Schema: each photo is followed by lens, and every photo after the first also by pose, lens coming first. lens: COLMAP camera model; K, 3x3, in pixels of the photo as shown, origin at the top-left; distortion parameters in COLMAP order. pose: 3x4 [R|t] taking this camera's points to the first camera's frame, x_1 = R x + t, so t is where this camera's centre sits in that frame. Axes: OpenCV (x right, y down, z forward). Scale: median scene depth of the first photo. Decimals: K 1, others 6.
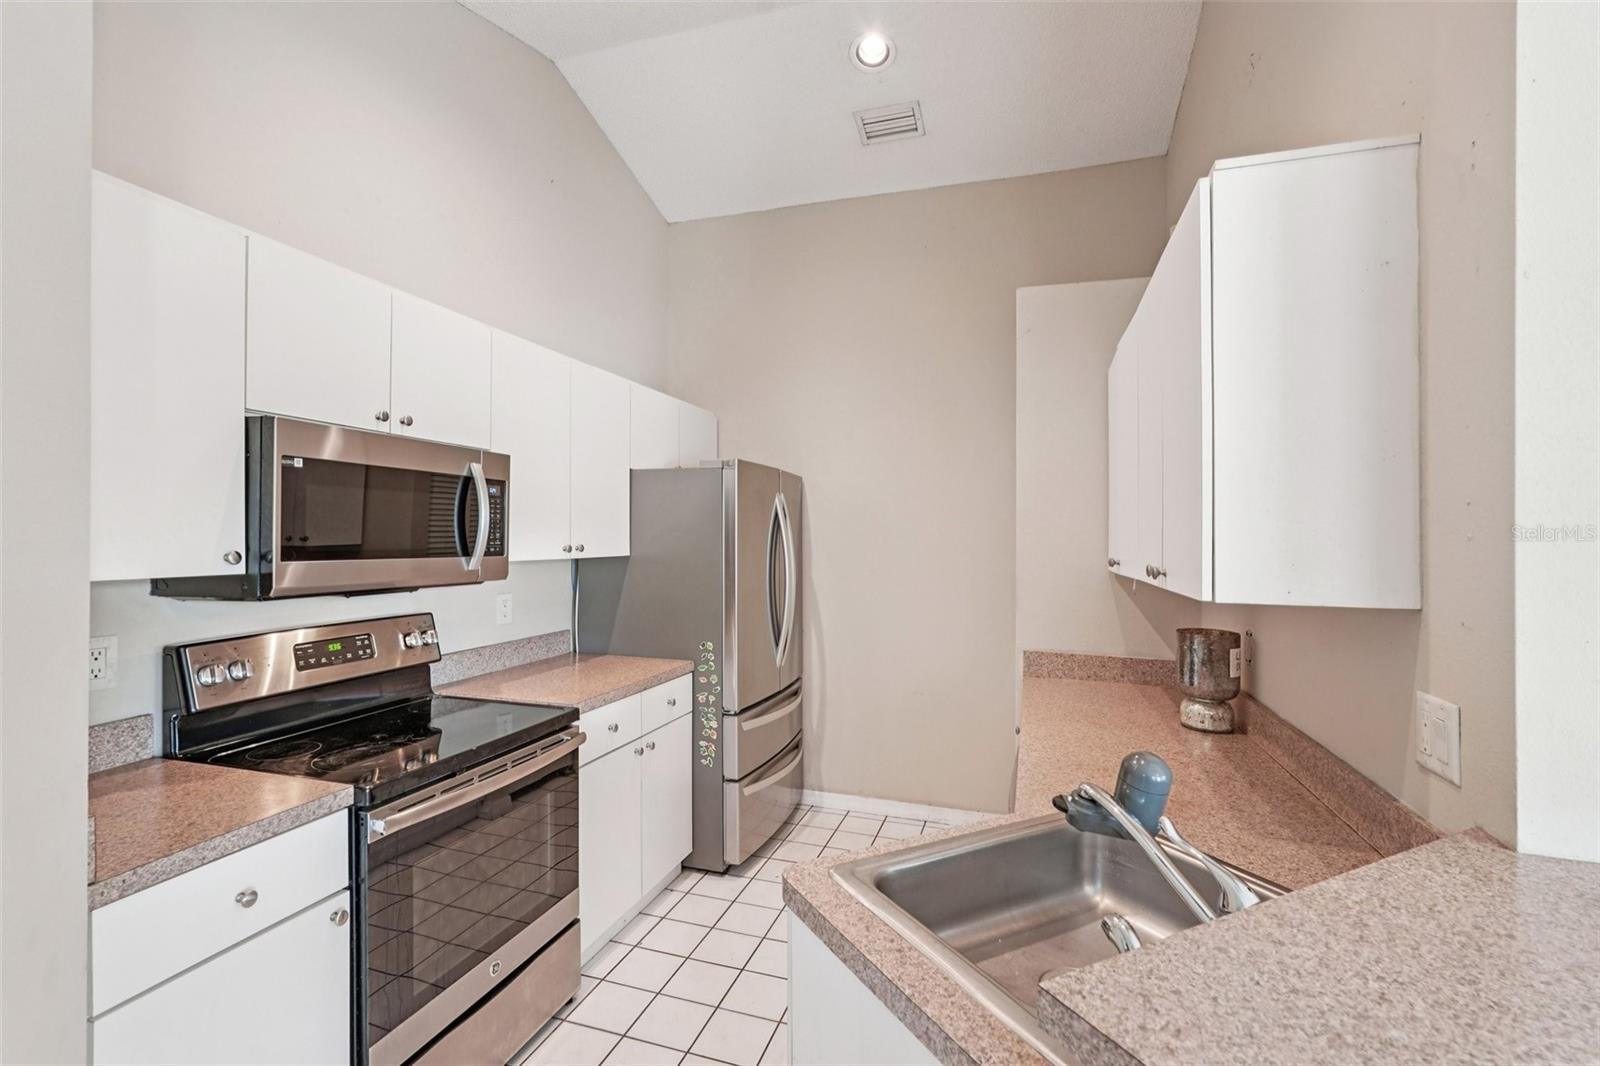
lens RADIAL K [[723.8, 0, 795.6], [0, 723.8, 533.9], [0, 0, 1]] dist [-0.002656, 0.002393]
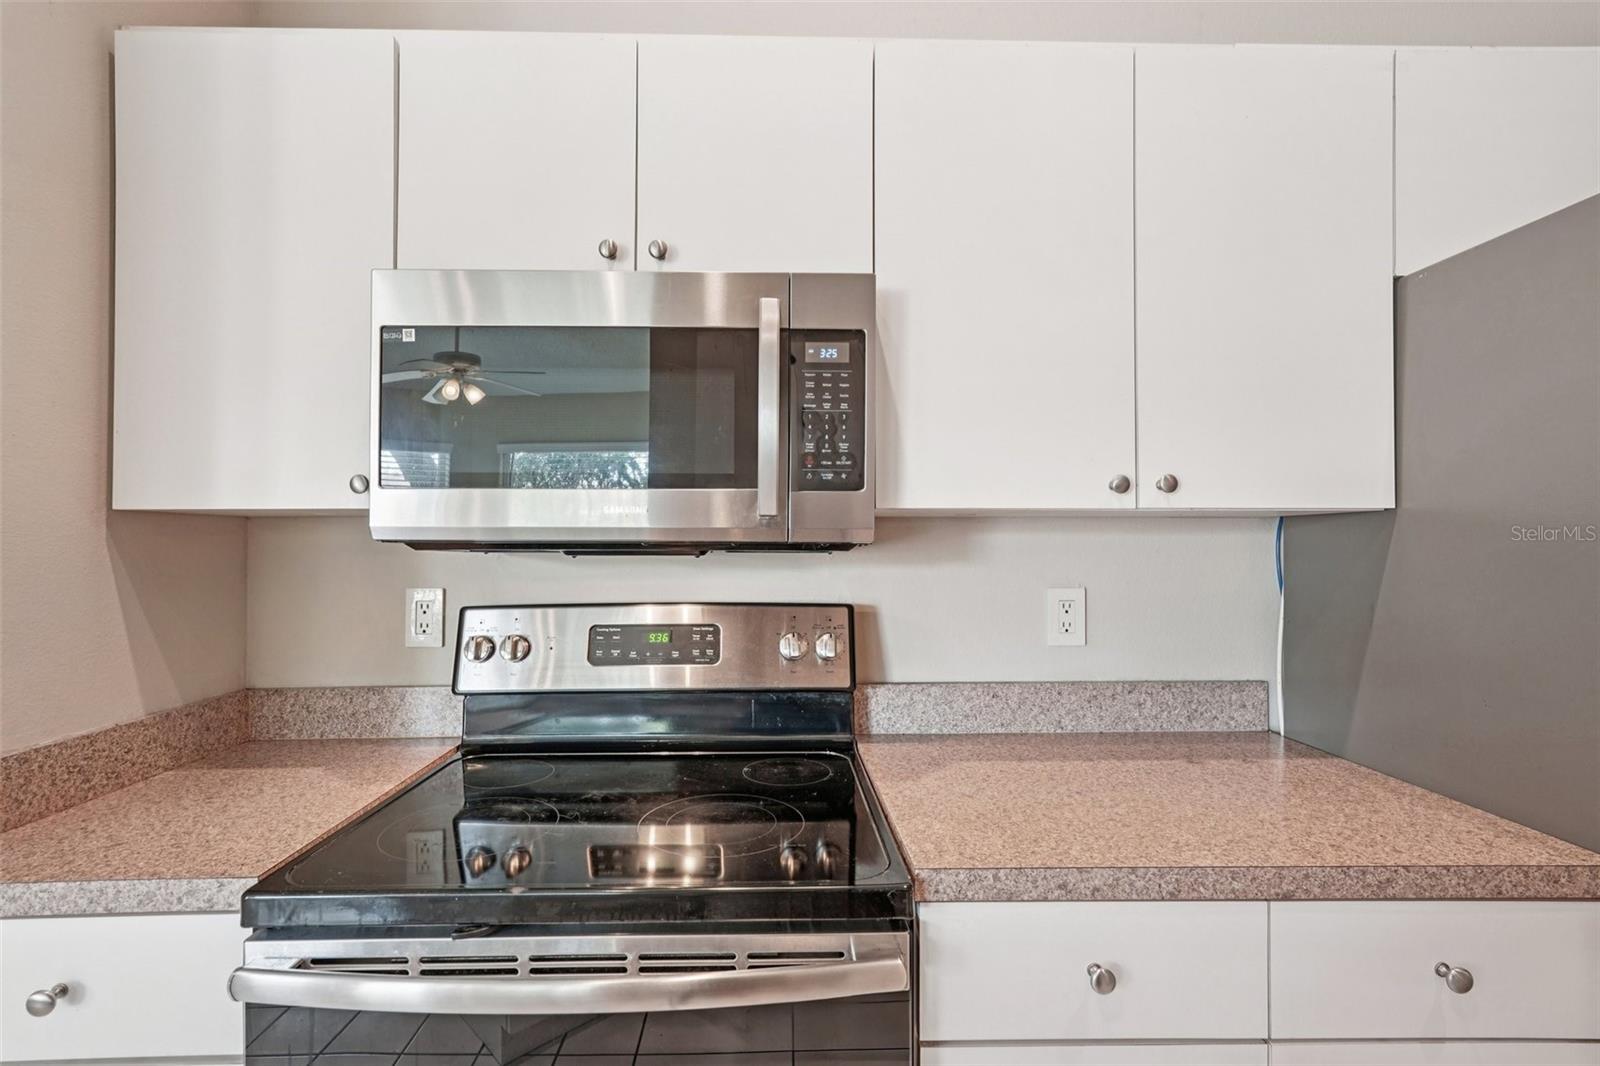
lens RADIAL K [[723.8, 0, 798.3], [0, 723.8, 548.0], [0, 0, 1]] dist [-0.002656, 0.002393]
pose [[0.335092, -0.007697, -0.942154, 0.026772], [0.004546, 0.999968, -0.006553, 0.071461], [0.942174, -0.002087, 0.335117, 0.810680]]
